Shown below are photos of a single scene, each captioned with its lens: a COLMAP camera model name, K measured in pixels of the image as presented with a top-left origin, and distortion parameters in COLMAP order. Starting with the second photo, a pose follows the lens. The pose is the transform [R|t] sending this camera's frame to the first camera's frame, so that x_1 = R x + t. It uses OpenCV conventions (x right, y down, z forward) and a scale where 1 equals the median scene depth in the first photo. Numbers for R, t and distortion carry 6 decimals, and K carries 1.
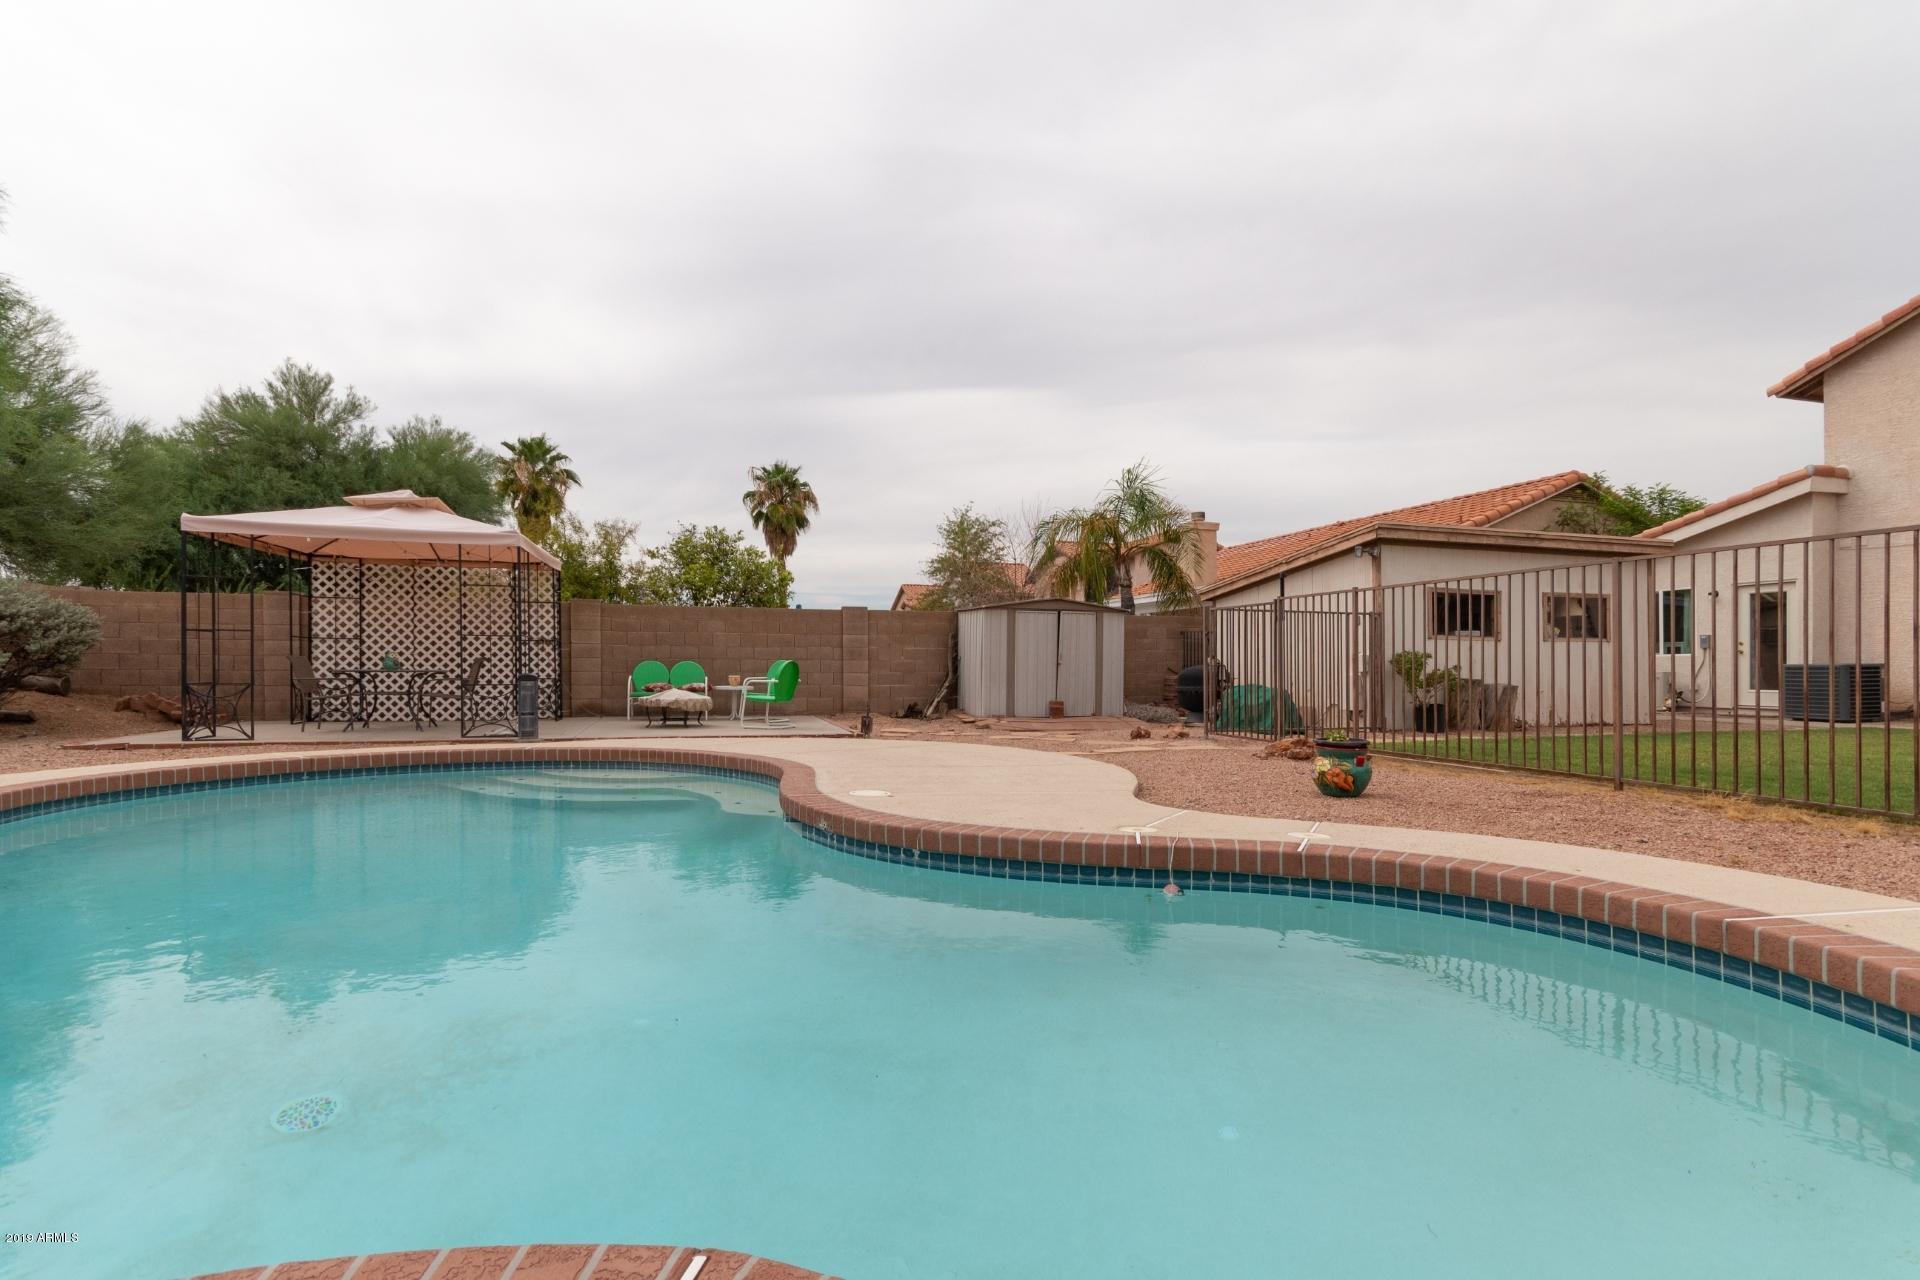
lens RADIAL K [[900.4, 0, 969.5], [0, 900.4, 661.5], [0, 0, 1]] dist [0.002041, 0.001905]
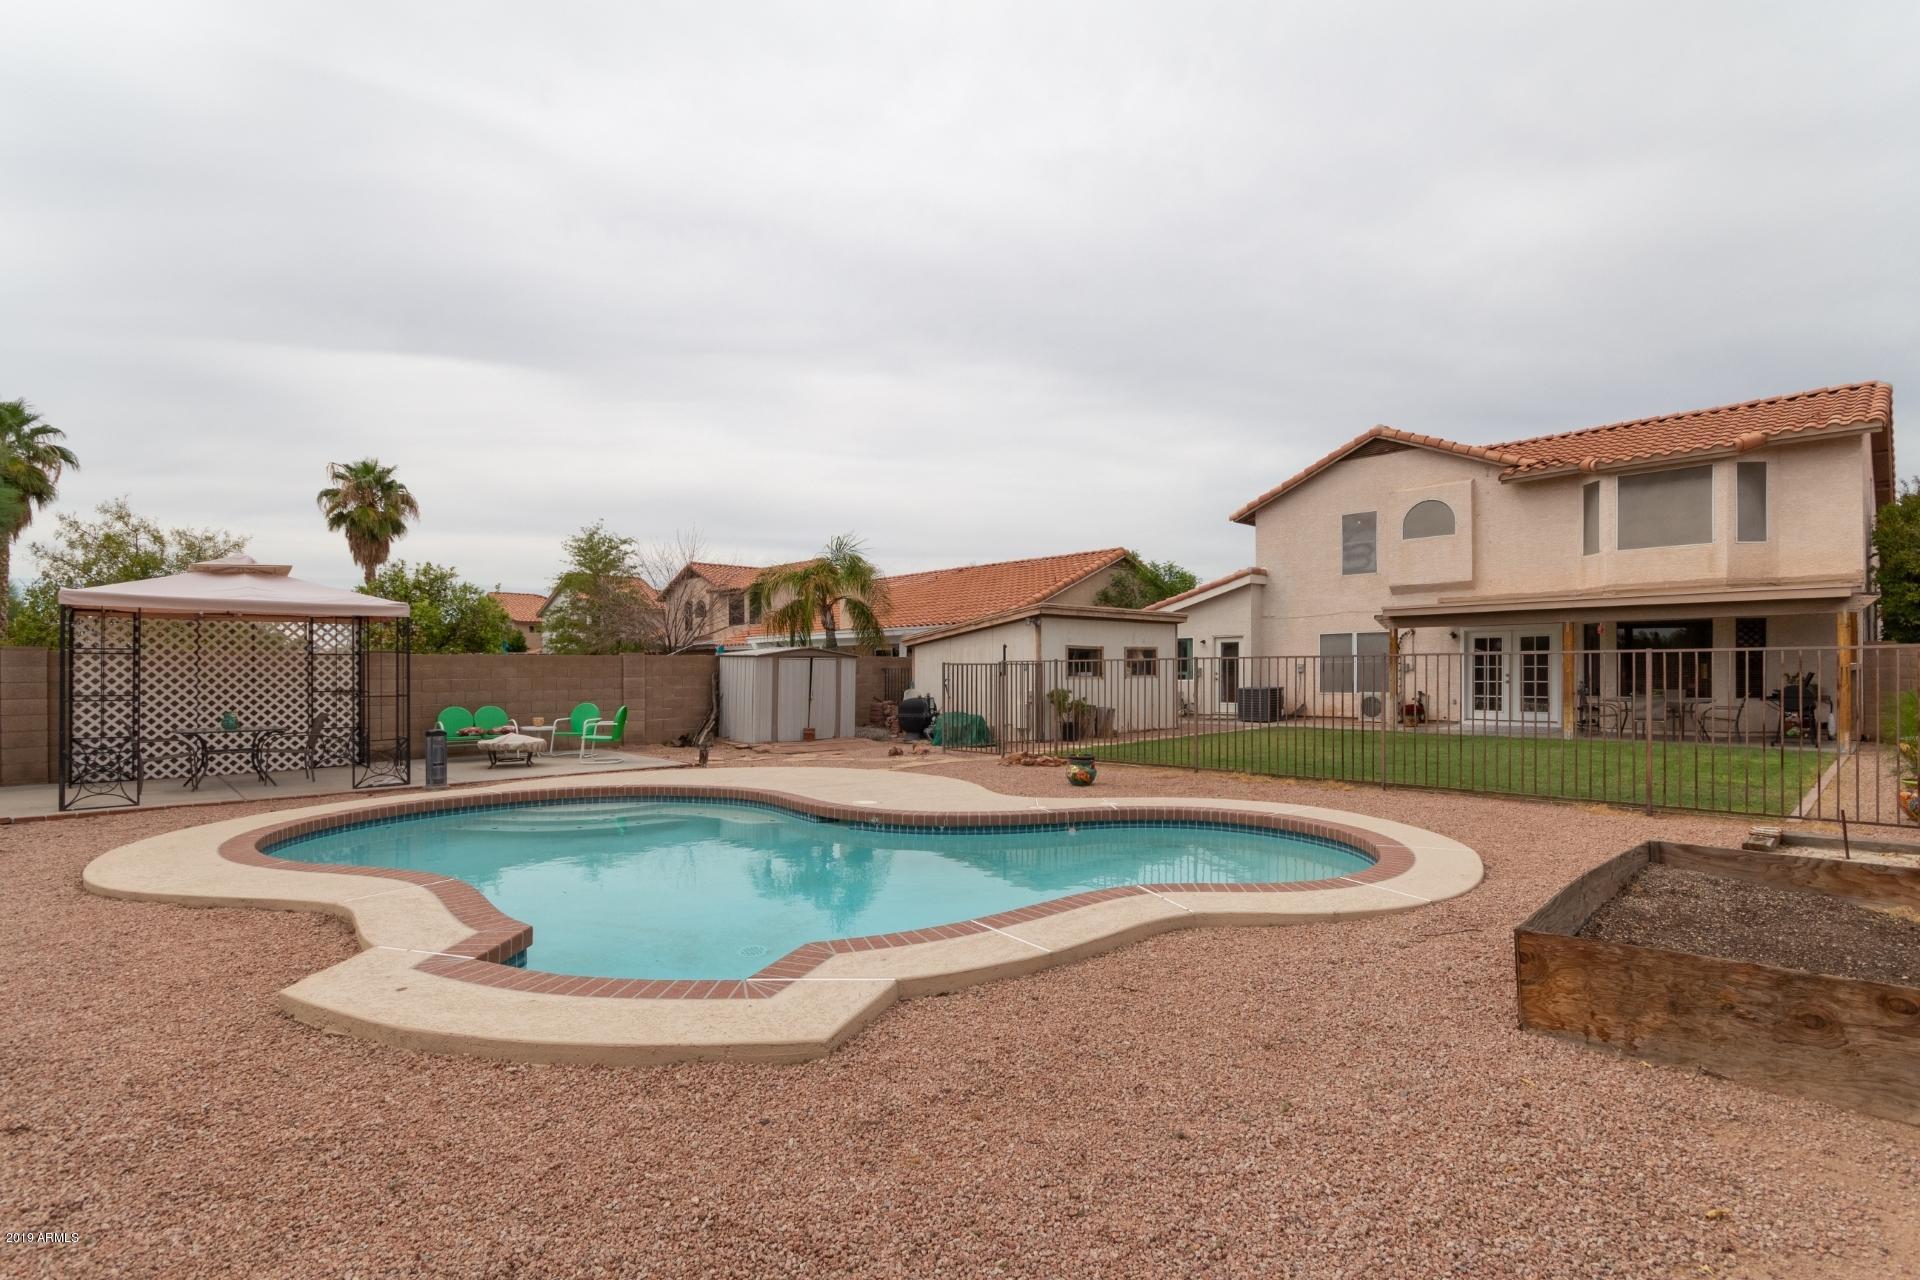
lens RADIAL K [[888.5, 0, 988.2], [0, 888.5, 674.4], [0, 0, 1]] dist [0.002851, 0.000611]
pose [[0.886723, -0.011500, 0.462158, -0.285250], [0.007717, 0.999919, 0.010076, -0.047058], [-0.462237, -0.005368, 0.886740, -0.254494]]
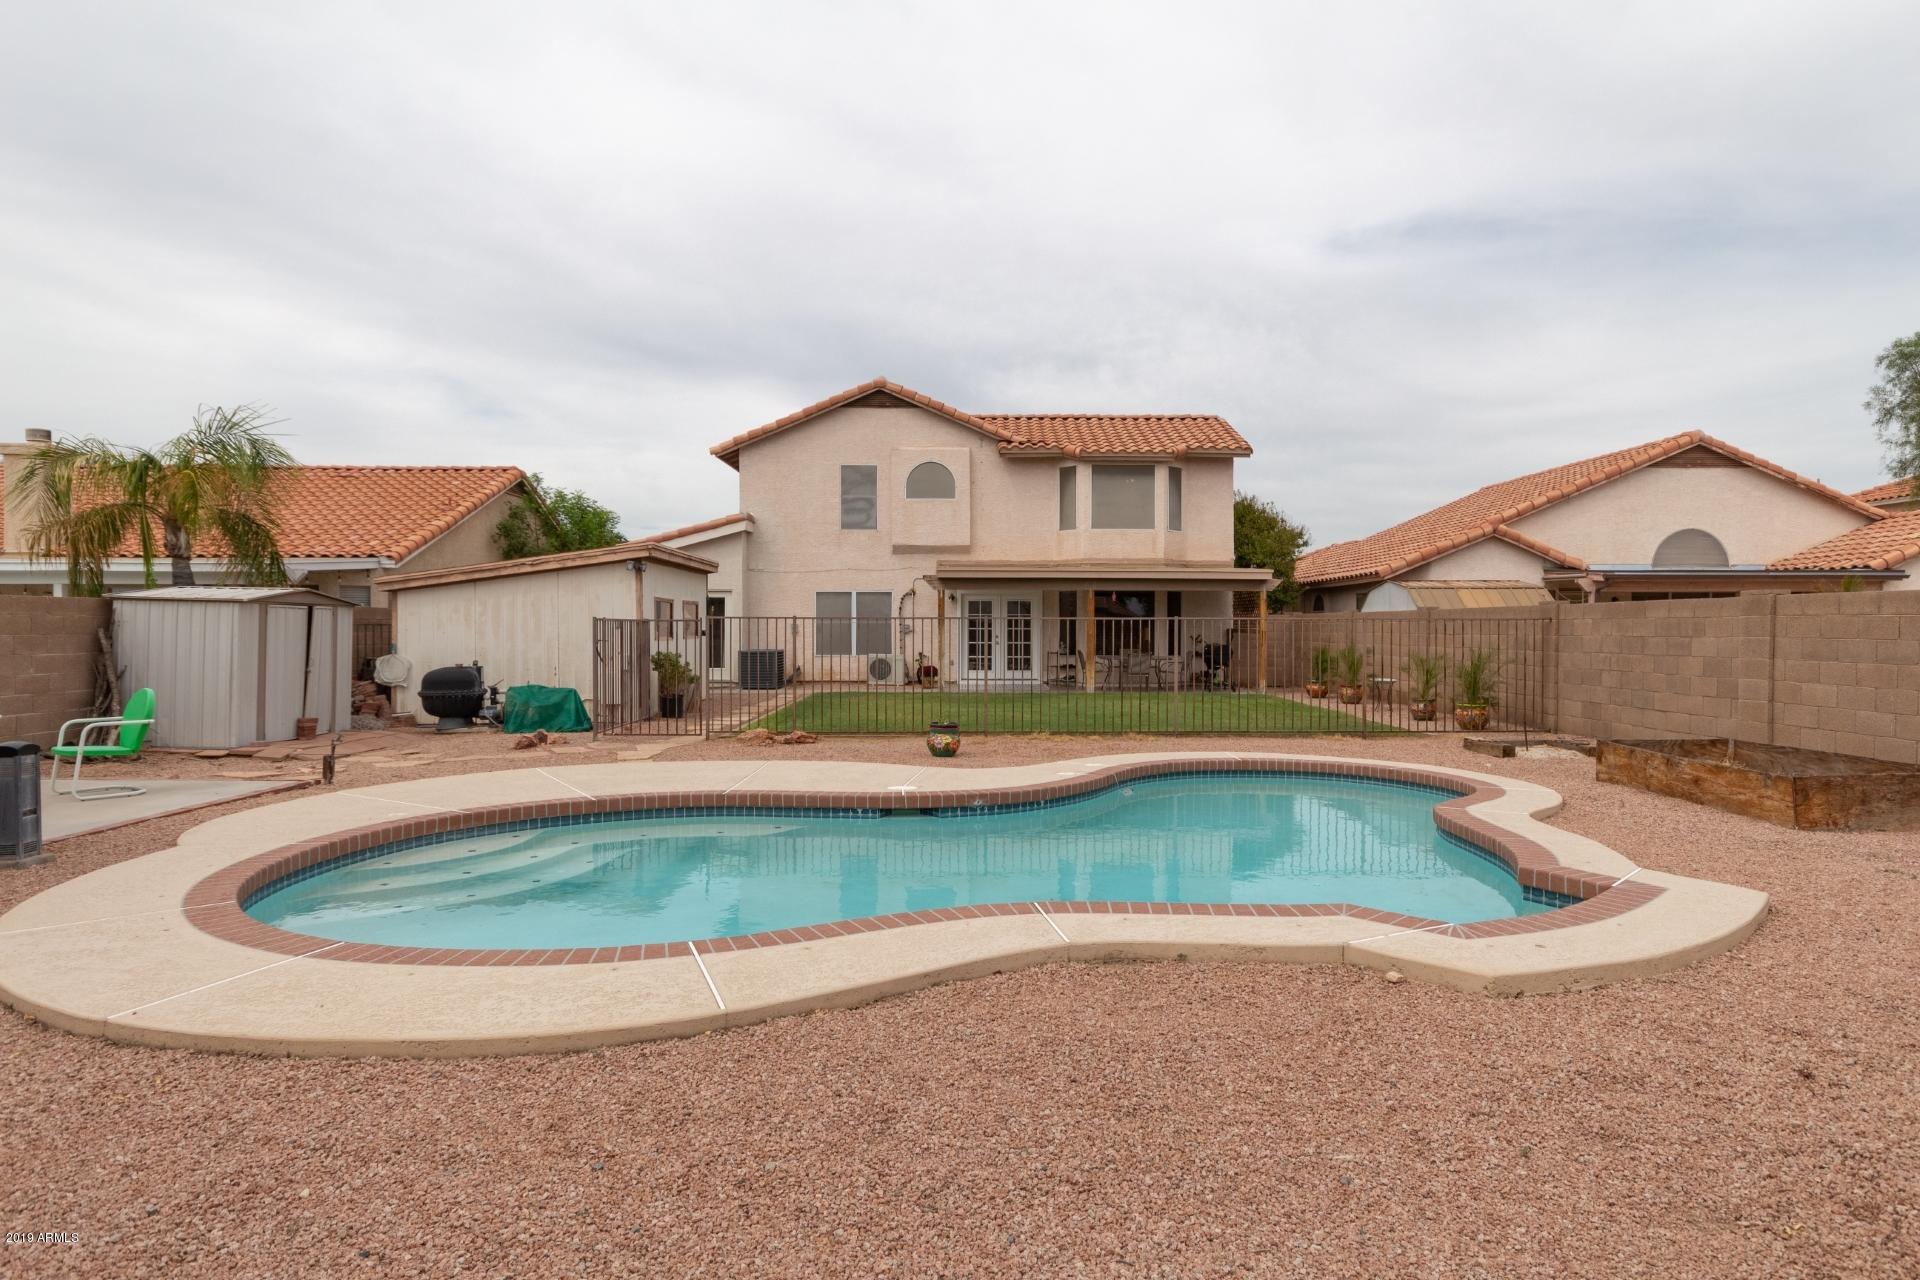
lens RADIAL K [[1087.1, 0, 982.4], [0, 1087.1, 636.0], [0, 0, 1]] dist [0.003158, 0.001342]
pose [[0.285221, -0.009038, 0.958419, -0.713275], [-0.005552, 0.999923, 0.011082, -0.046751], [-0.958446, -0.008482, 0.285149, 0.165067]]
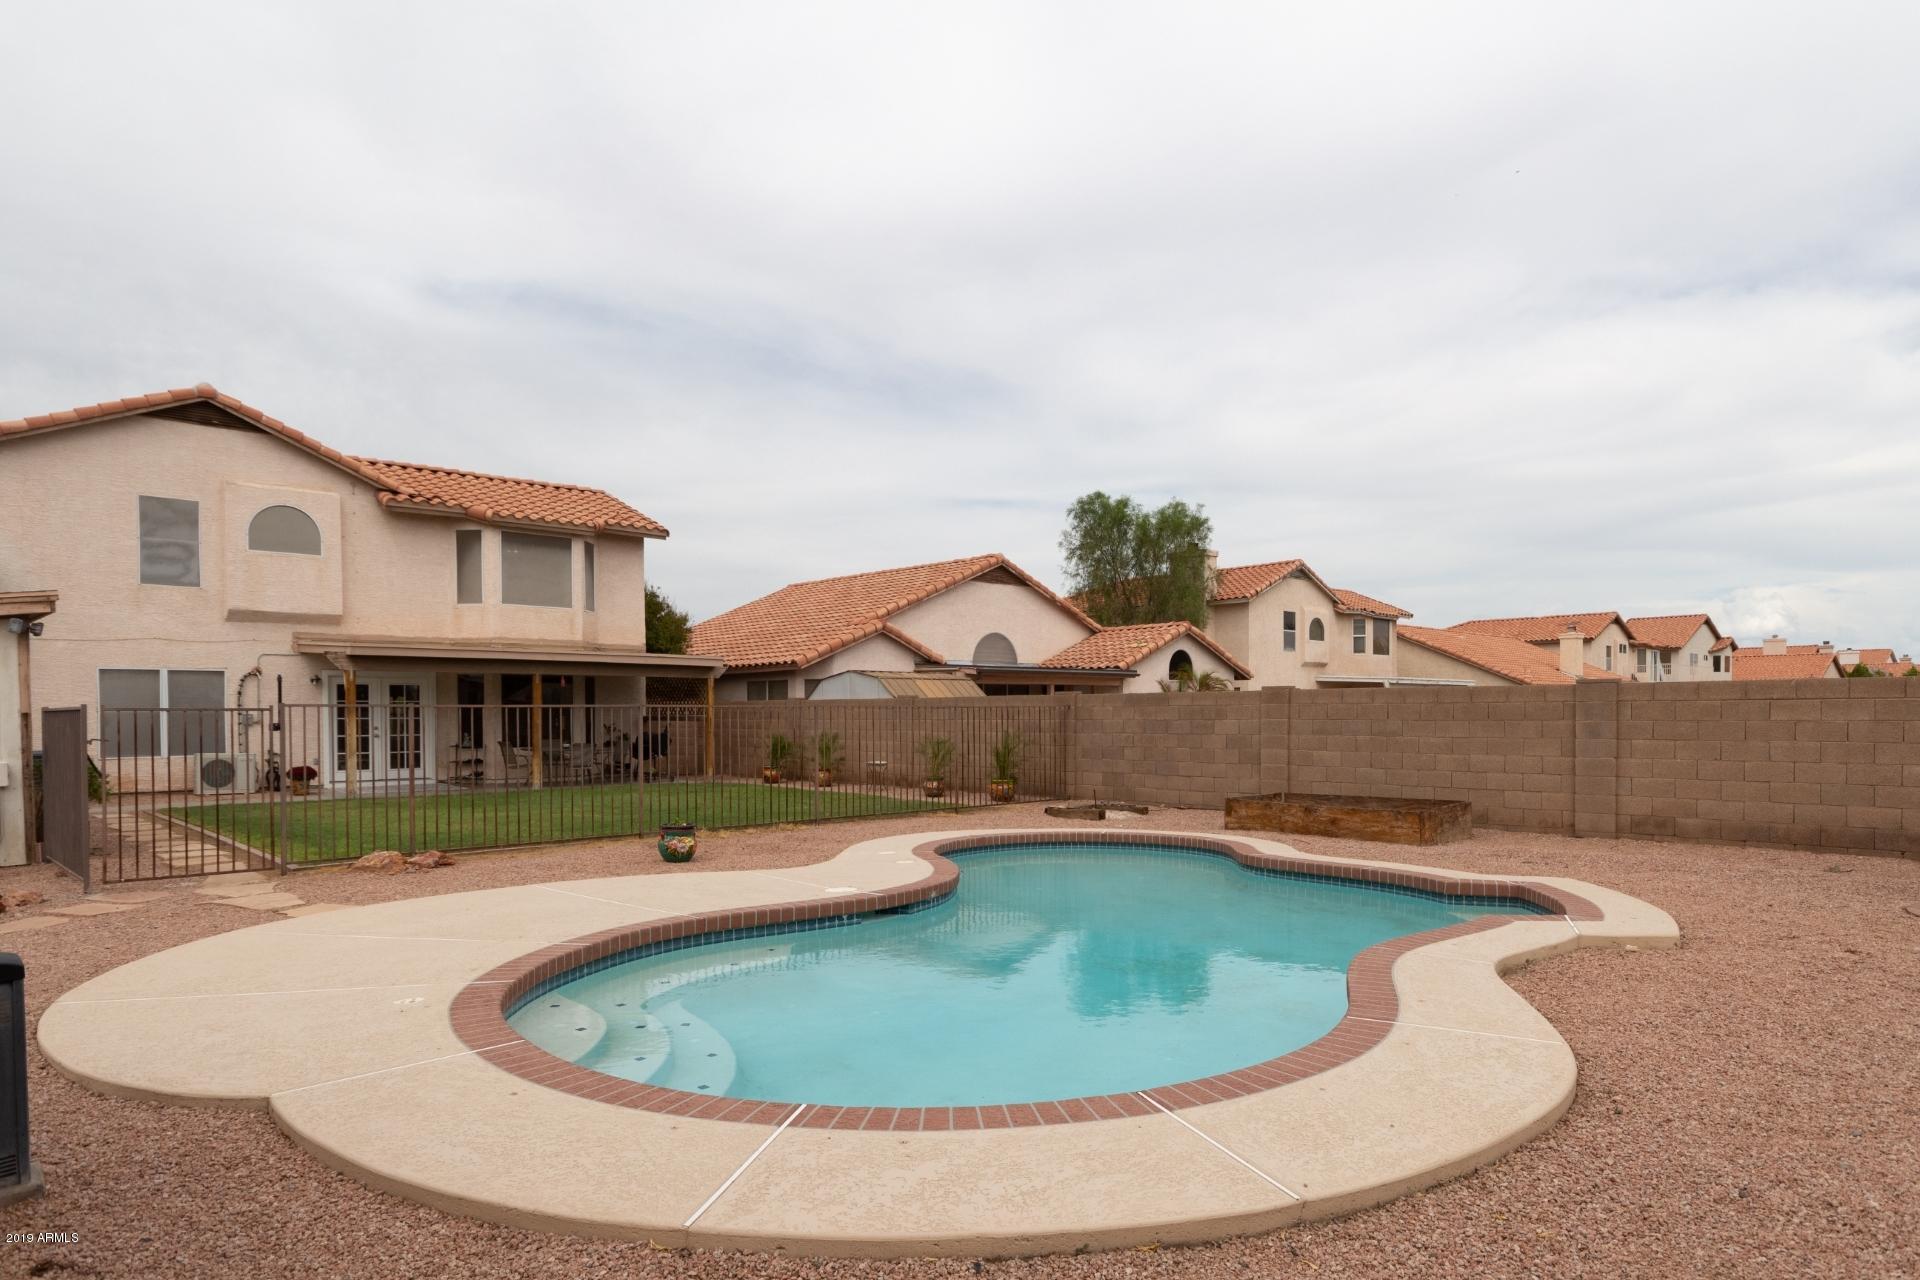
lens RADIAL K [[1118.3, 0, 961.4], [0, 1118.3, 722.6], [0, 0, 1]] dist [0.003447, 0.001578]
pose [[-0.420567, -0.007563, 0.907230, -0.691700], [-0.000523, 0.999967, 0.008093, -0.045947], [-0.907262, 0.002929, -0.420557, 0.634890]]
